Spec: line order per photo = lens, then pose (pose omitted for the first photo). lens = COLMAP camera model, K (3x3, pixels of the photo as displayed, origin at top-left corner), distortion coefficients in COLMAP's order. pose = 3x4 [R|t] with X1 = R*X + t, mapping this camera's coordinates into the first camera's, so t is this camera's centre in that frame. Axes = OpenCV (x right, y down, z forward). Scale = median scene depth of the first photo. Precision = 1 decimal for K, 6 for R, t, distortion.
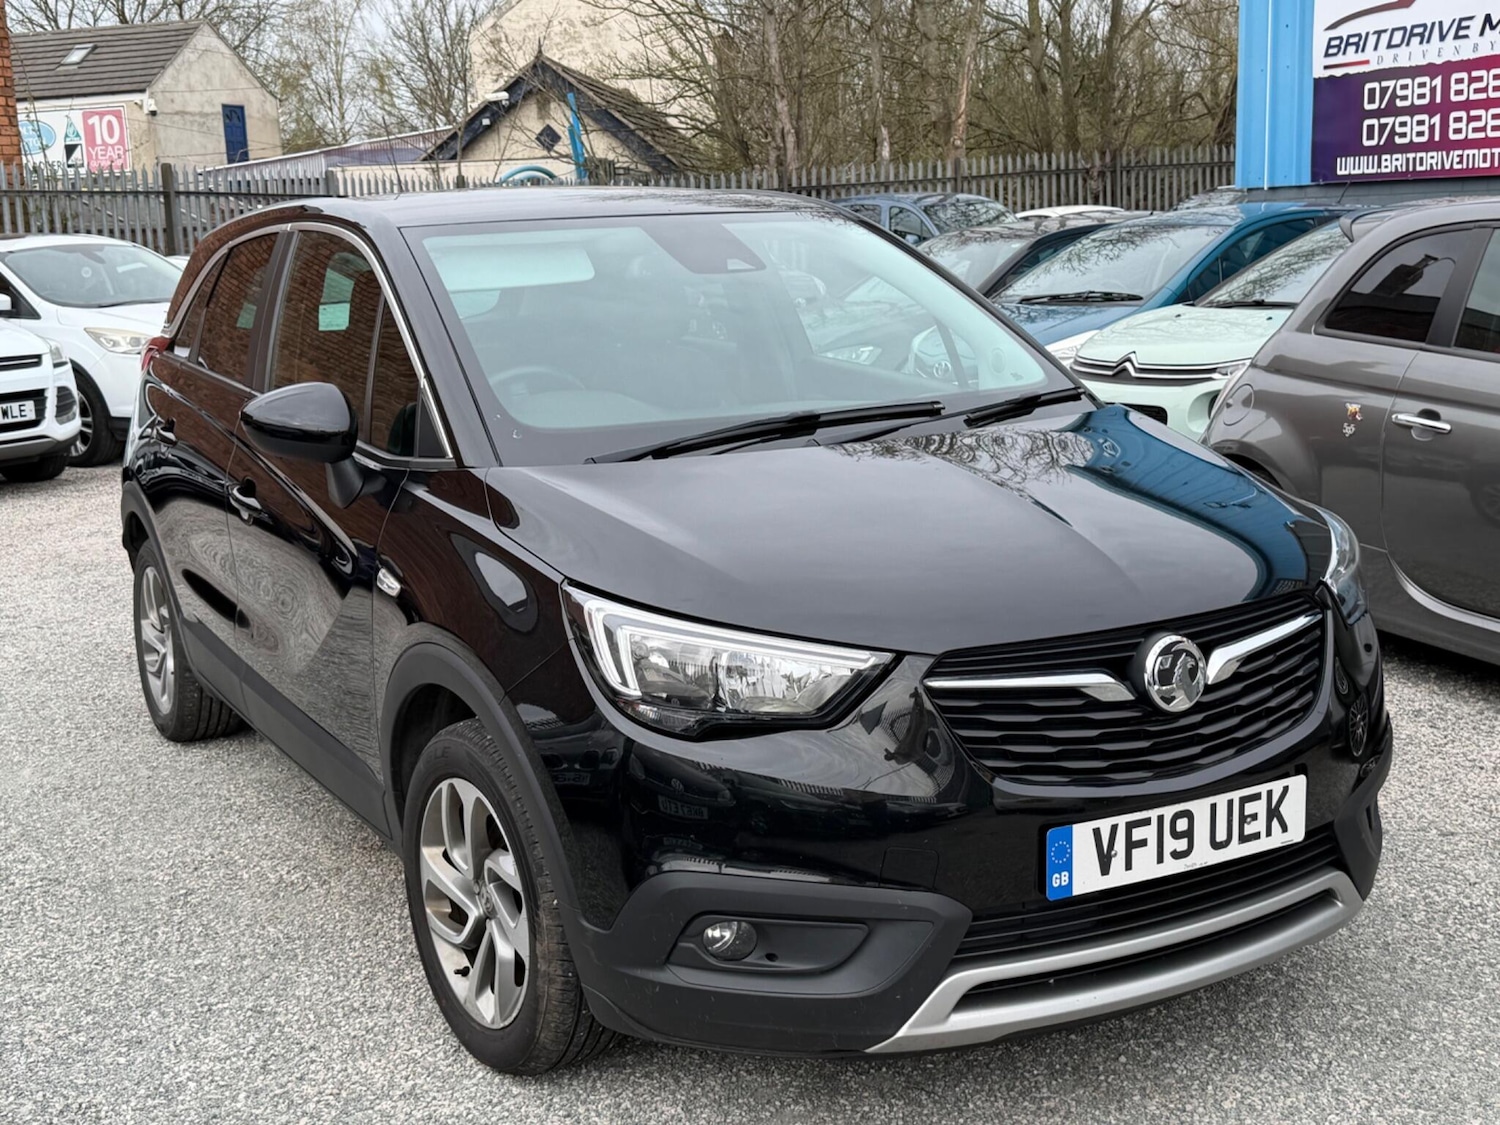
lens RADIAL K [[1814.6, 0, 740.3], [0, 1814.6, 571.4], [0, 0, 1]] dist [0.227199, -0.540085]
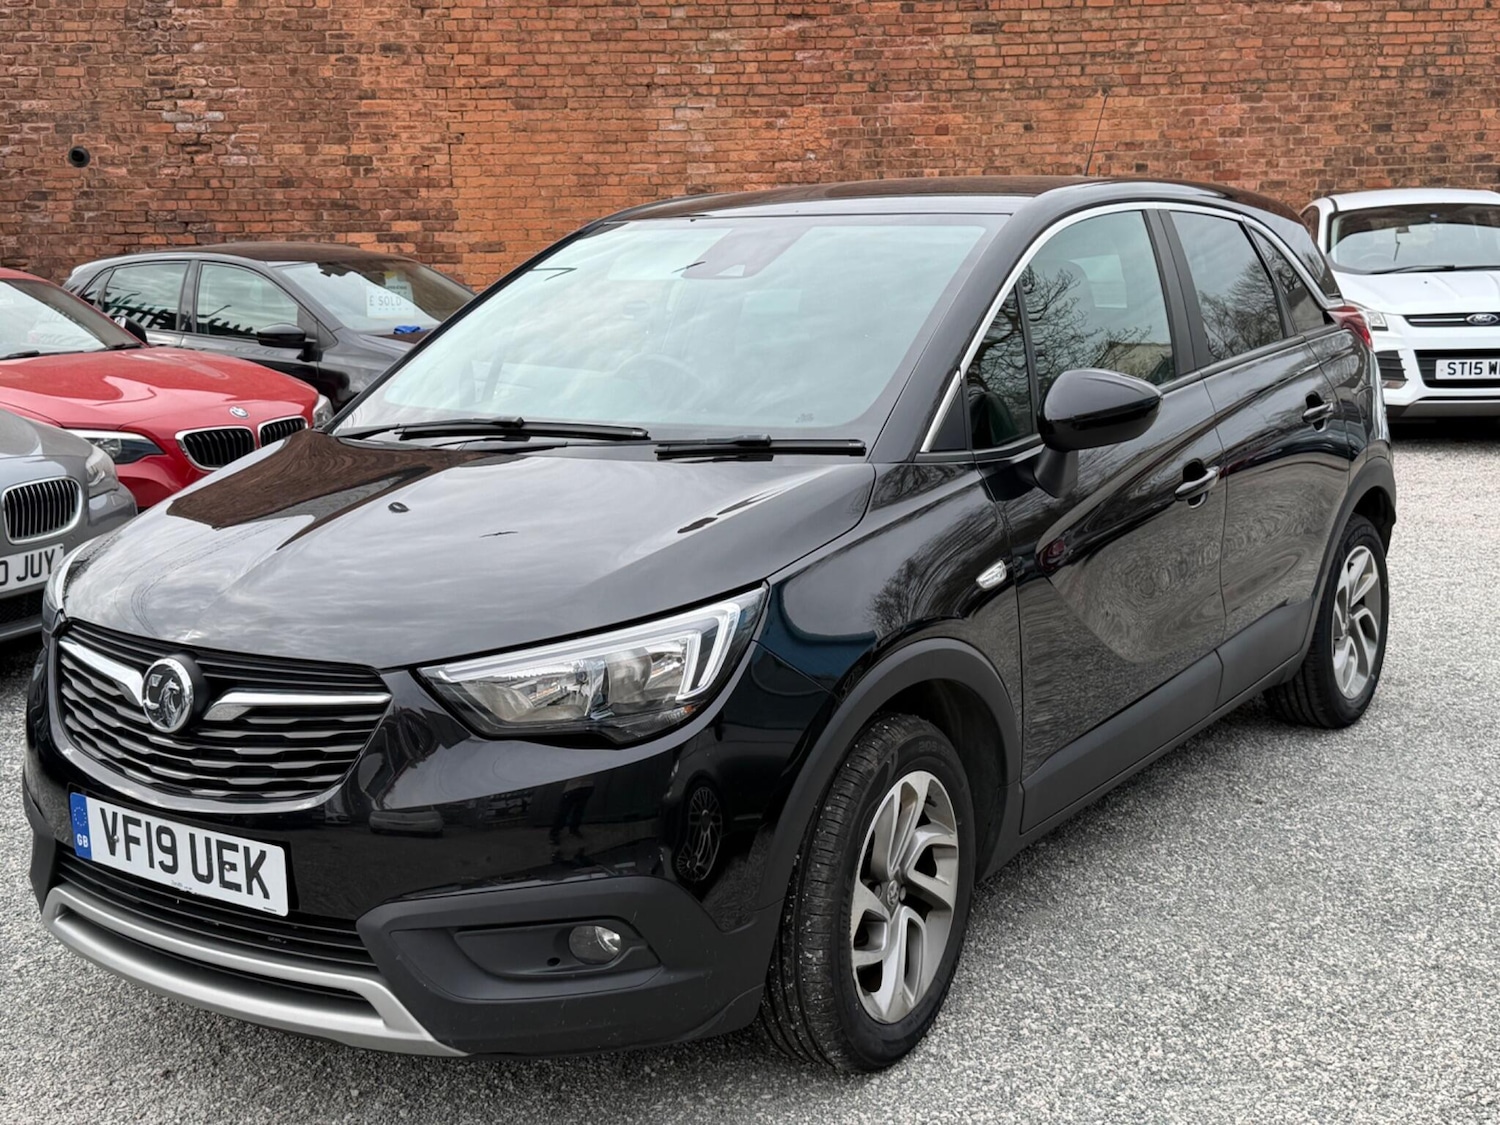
lens RADIAL K [[1820.3, 0, 752.1], [0, 1820.3, 574.8], [0, 0, 1]] dist [0.211597, -0.481496]
pose [[0.435595, 0.200418, -0.877547, 0.632228], [-0.163776, 0.976272, 0.141671, -0.104611], [0.885118, 0.082010, 0.458083, 0.399354]]
